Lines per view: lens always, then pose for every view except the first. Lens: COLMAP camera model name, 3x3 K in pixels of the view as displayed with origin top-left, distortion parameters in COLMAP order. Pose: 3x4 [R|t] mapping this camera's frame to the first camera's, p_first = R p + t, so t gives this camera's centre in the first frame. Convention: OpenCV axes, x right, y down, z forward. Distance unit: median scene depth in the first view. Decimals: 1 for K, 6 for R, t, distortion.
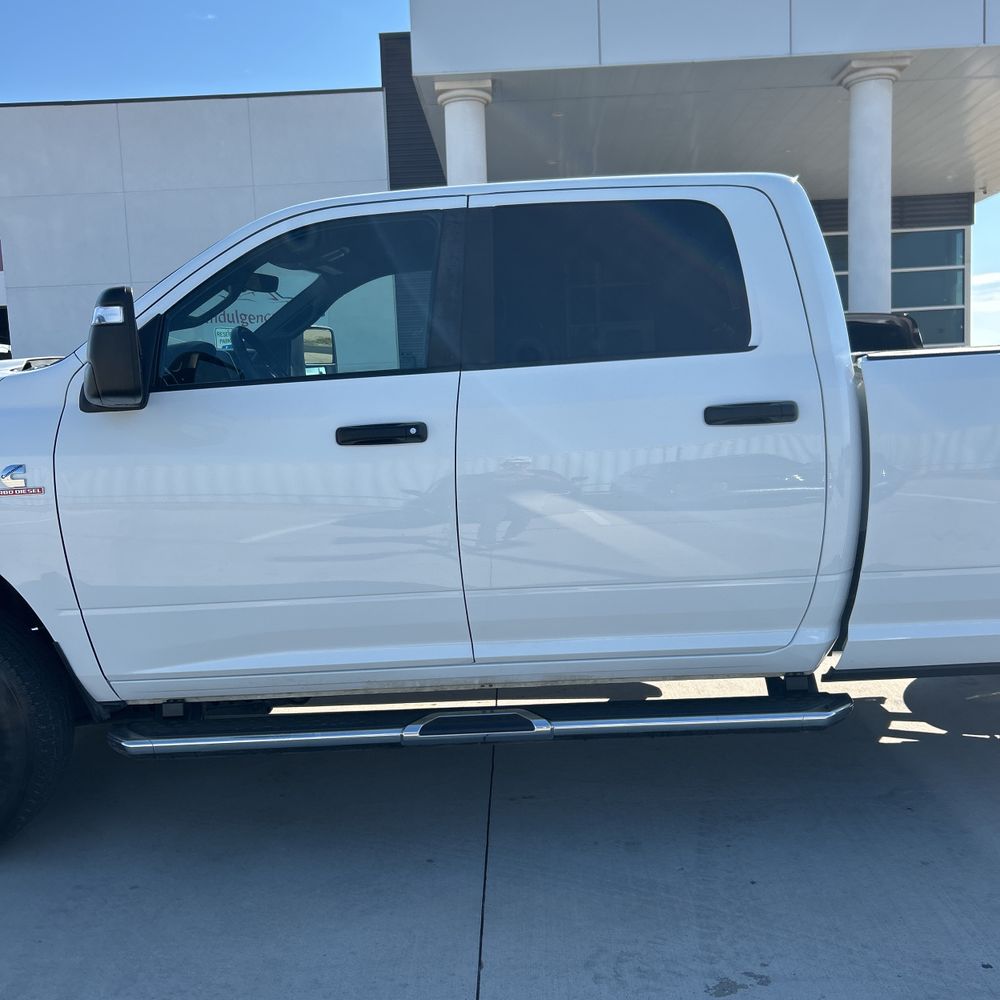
lens RADIAL K [[997.9, 0, 509.3], [0, 997.9, 501.3], [0, 0, 1]] dist [0.052185, -0.061293]
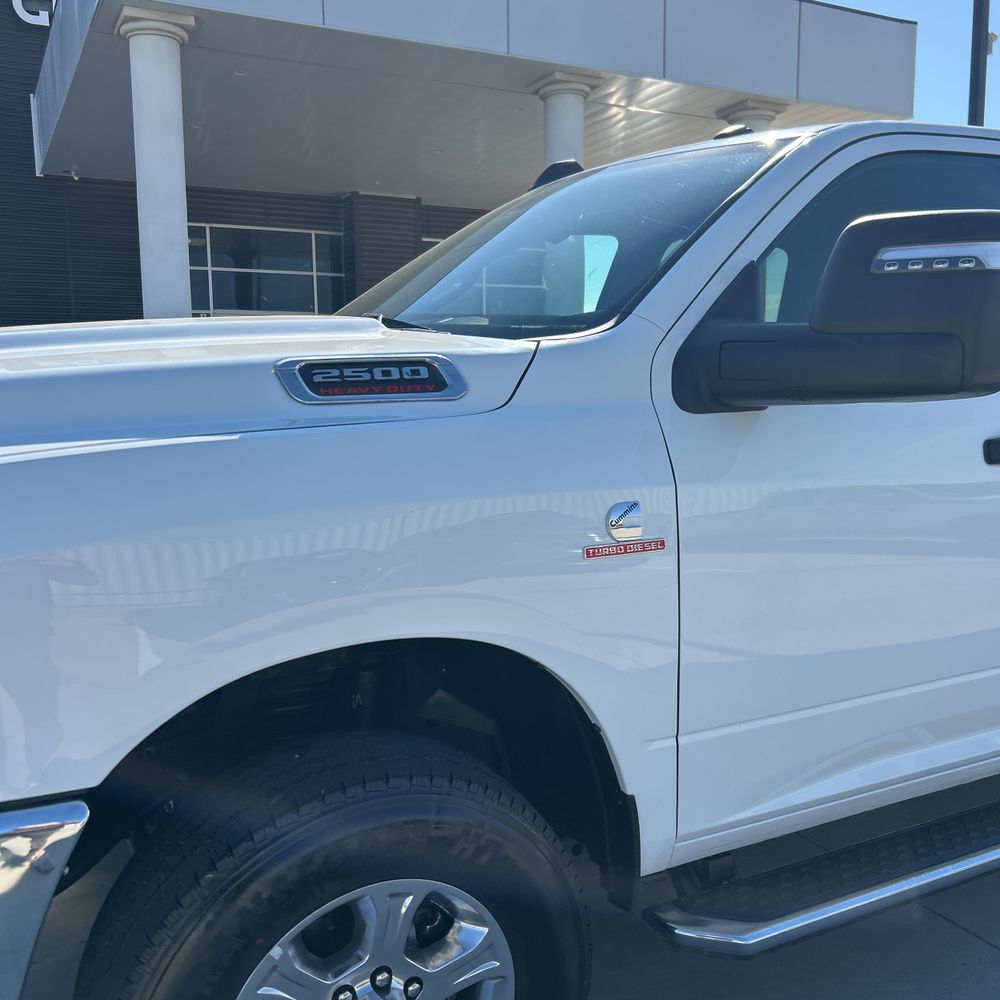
lens RADIAL K [[1003.4, 0, 500.8], [0, 1003.4, 531.0], [0, 0, 1]] dist [0.017196, -0.023797]
pose [[0.887417, -0.032794, 0.459800, -0.189441], [0.020457, 0.999285, 0.031791, -0.009062], [-0.460514, -0.018806, 0.887453, 0.120066]]
